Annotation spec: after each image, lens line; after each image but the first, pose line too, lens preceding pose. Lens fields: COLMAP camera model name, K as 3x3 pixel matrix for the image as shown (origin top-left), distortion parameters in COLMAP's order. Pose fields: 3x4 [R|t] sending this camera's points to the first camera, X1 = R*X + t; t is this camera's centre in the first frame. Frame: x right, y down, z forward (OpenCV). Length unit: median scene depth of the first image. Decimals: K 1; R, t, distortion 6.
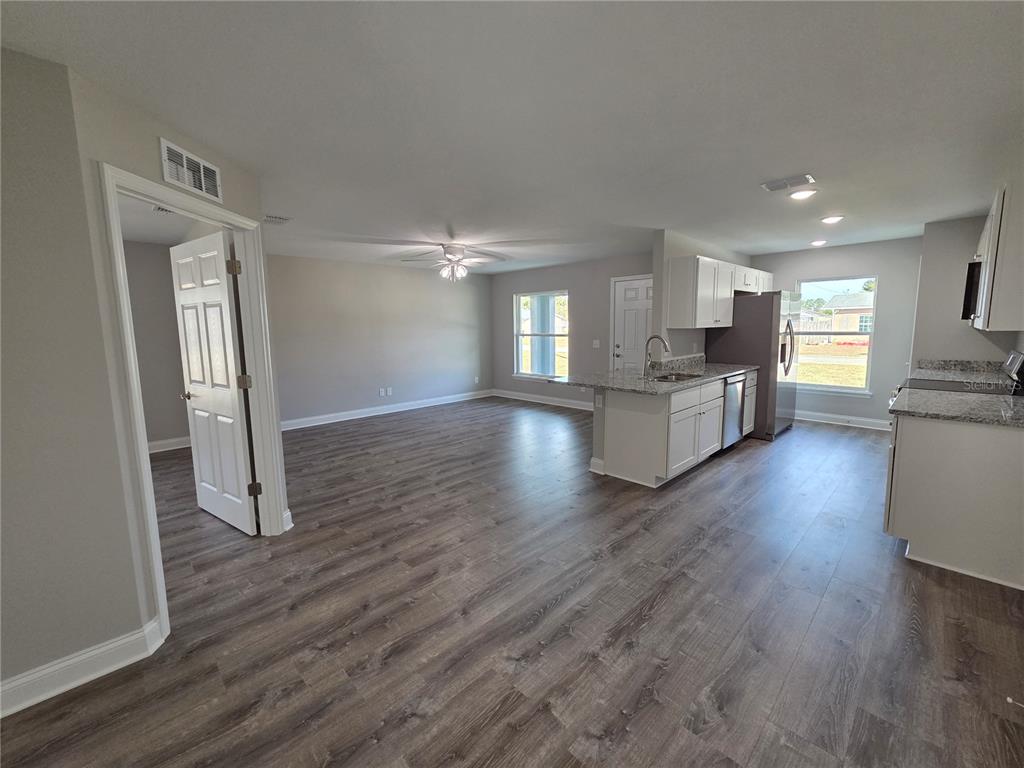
lens RADIAL K [[420.5, 0, 508.6], [0, 420.5, 379.6], [0, 0, 1]] dist [0.000598, 0.000027]
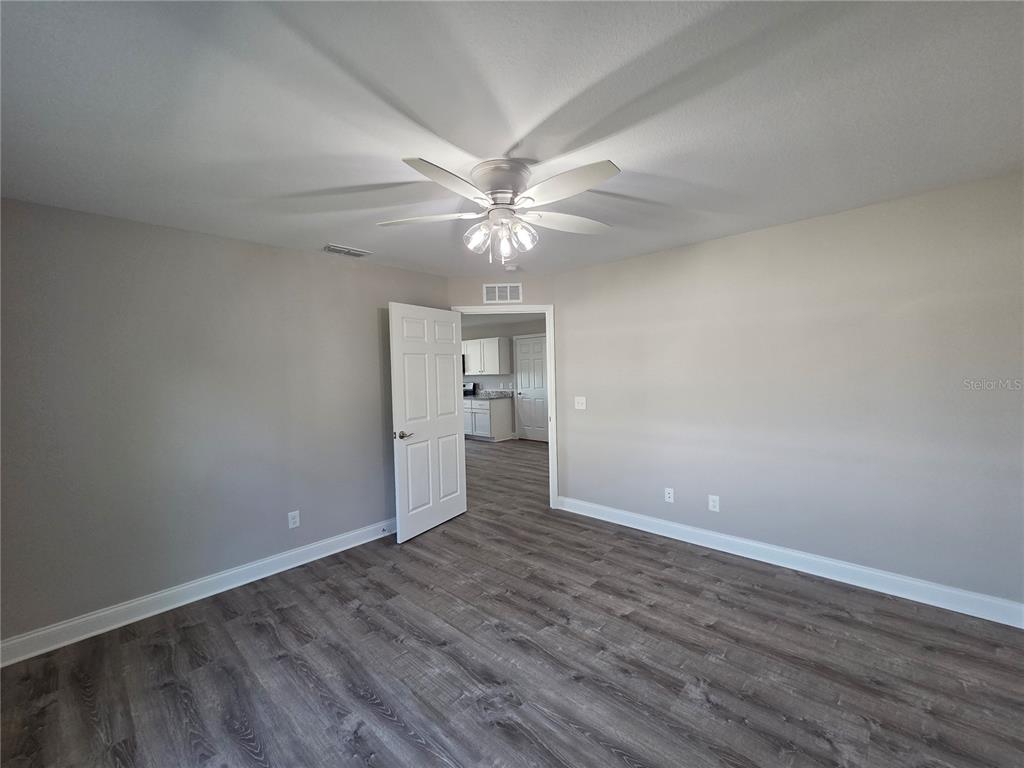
lens RADIAL K [[420.5, 0, 508.6], [0, 420.5, 379.6], [0, 0, 1]] dist [0.000598, 0.000027]
pose [[-0.043929, -0.008052, 0.999002, -1.700203], [0.157967, 0.987332, 0.014904, -0.070032], [-0.986467, 0.158464, -0.042101, 0.680501]]
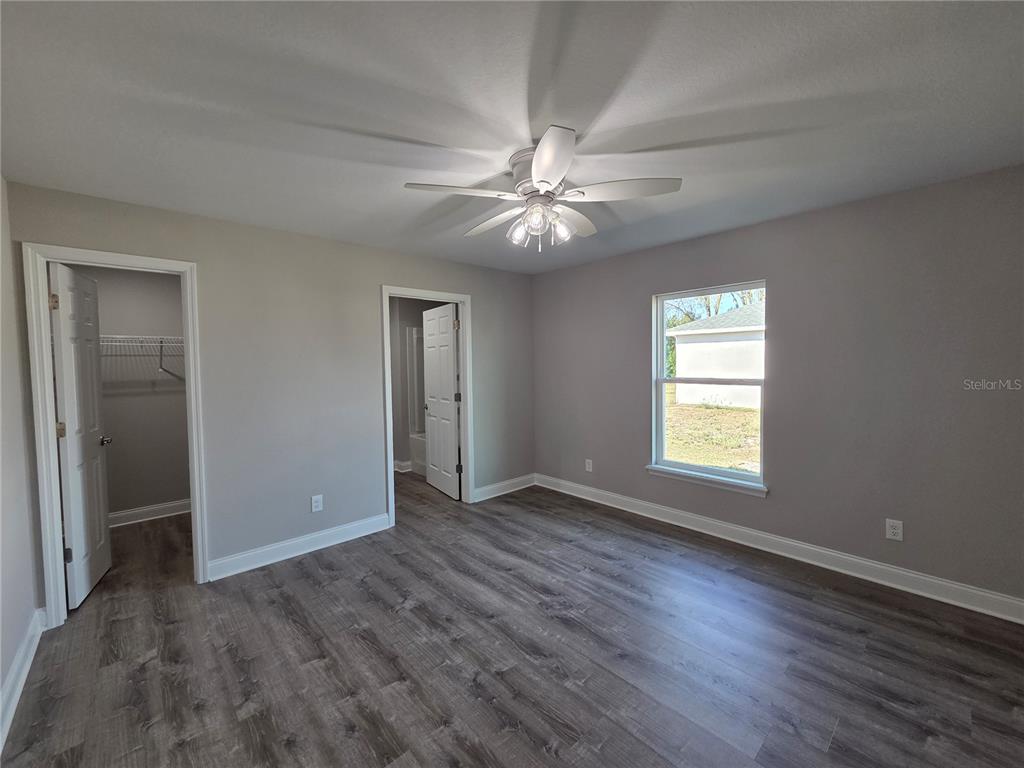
lens RADIAL K [[420.5, 0, 508.6], [0, 420.5, 379.6], [0, 0, 1]] dist [0.000598, 0.000027]
pose [[-0.028285, 0.057286, -0.997957, -0.516222], [-0.115145, 0.991524, 0.060180, -0.074472], [0.992946, 0.116612, -0.021450, 0.627631]]
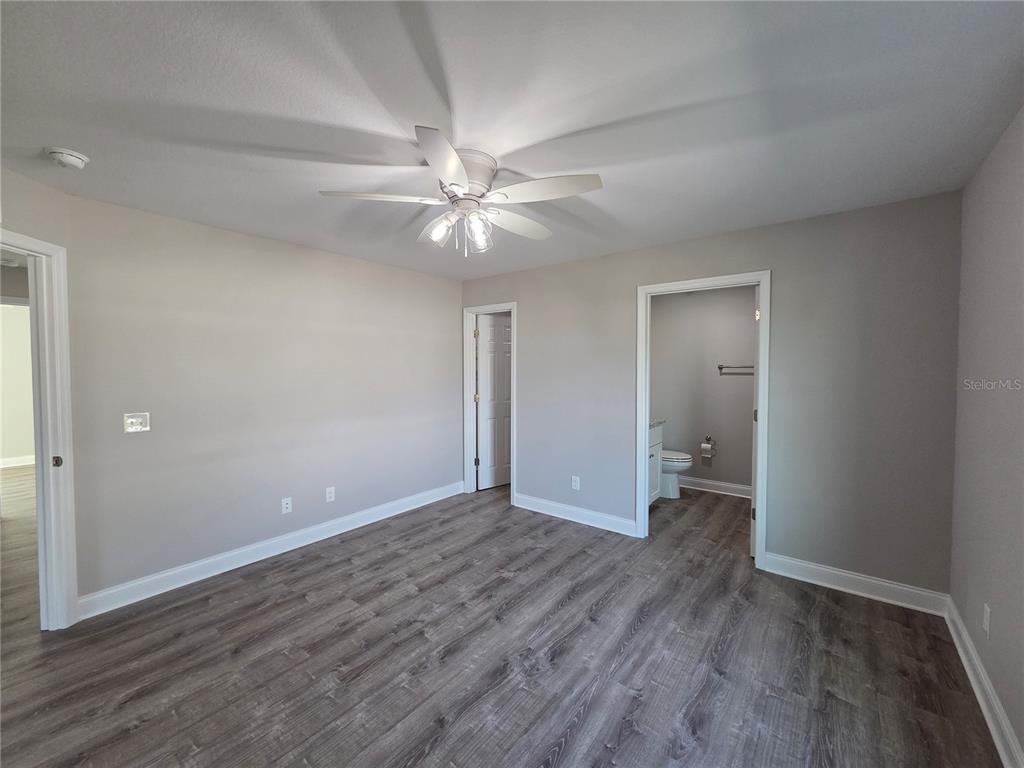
lens RADIAL K [[417.8, 0, 509.7], [0, 417.8, 378.6], [0, 0, 1]] dist [0.000786, -0.000040]
pose [[-0.990840, 0.019893, -0.133567, -1.092043], [-0.001753, 0.987112, 0.160020, -0.149320], [0.135029, 0.158788, -0.978036, 1.228821]]
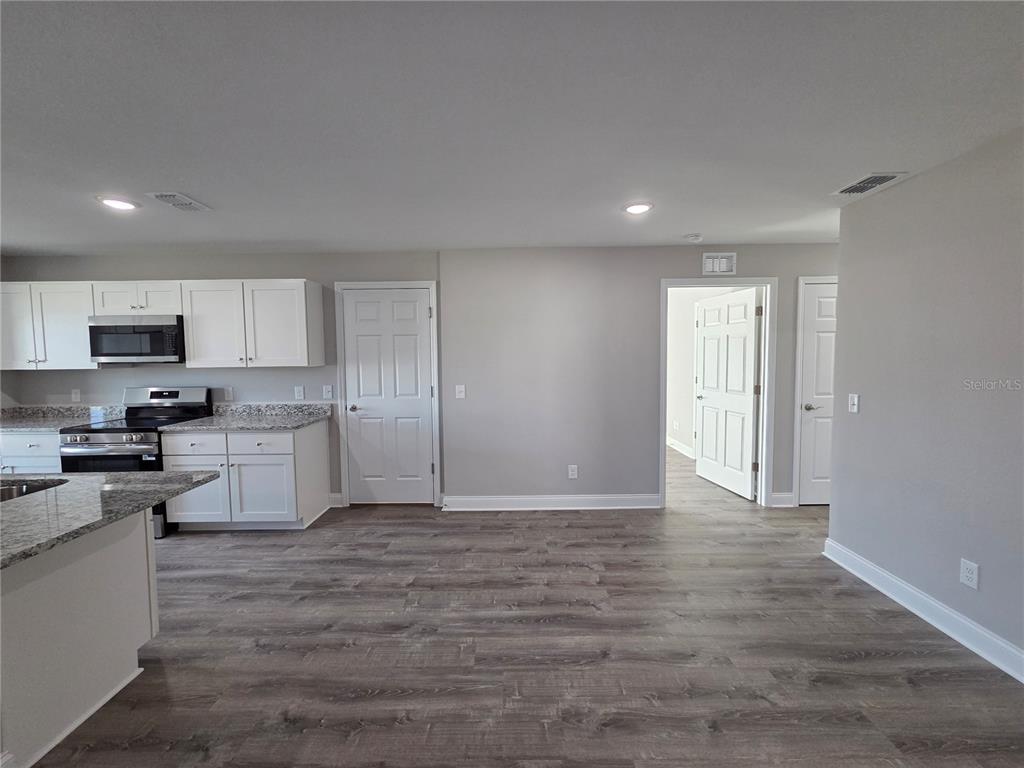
lens RADIAL K [[420.5, 0, 508.6], [0, 420.5, 379.6], [0, 0, 1]] dist [0.000598, 0.000027]
pose [[-0.714488, -0.020349, 0.699352, -0.358492], [0.111460, 0.983501, 0.142489, -0.132880], [-0.690712, 0.179757, -0.700431, 1.012648]]
